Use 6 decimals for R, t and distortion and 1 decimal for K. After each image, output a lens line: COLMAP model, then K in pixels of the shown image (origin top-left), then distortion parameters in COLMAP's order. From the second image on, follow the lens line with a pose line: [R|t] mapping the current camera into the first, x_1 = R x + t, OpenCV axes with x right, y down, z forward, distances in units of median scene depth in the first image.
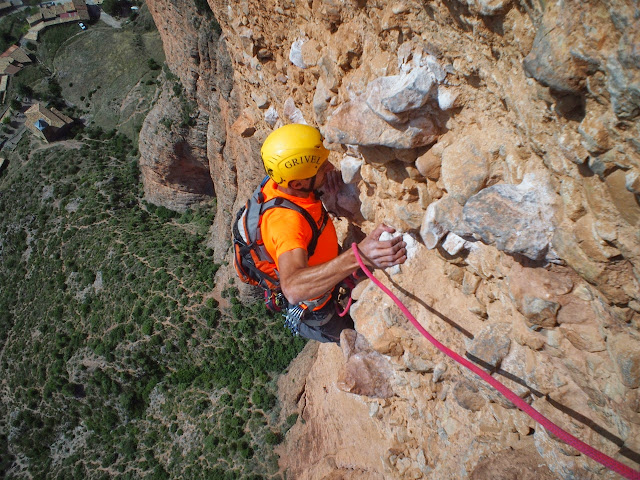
lens RADIAL K [[555.3, 0, 323.7], [0, 555.3, 243.3], [0, 0, 1]] dist [-0.131738, 0.118860]
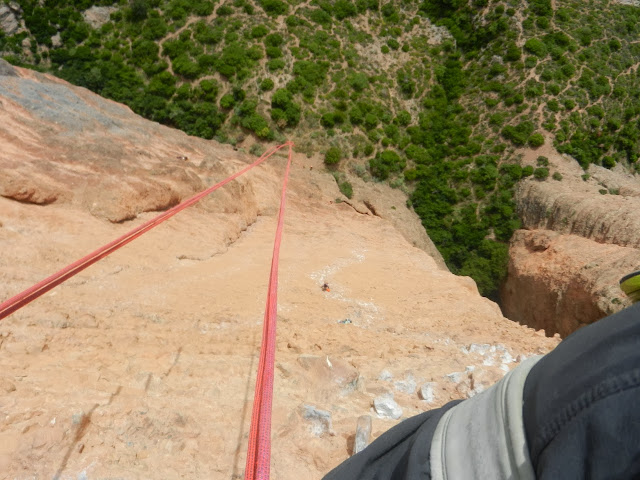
lens RADIAL K [[634.5, 0, 316.8], [0, 634.5, 244.1], [0, 0, 1]] dist [-0.000075, 0.006434]
pose [[-0.368045, 0.929729, 0.012072, 0.014766], [-0.870742, -0.349190, 0.346229, 0.025340], [0.326115, 0.116916, 0.938072, 0.155180]]
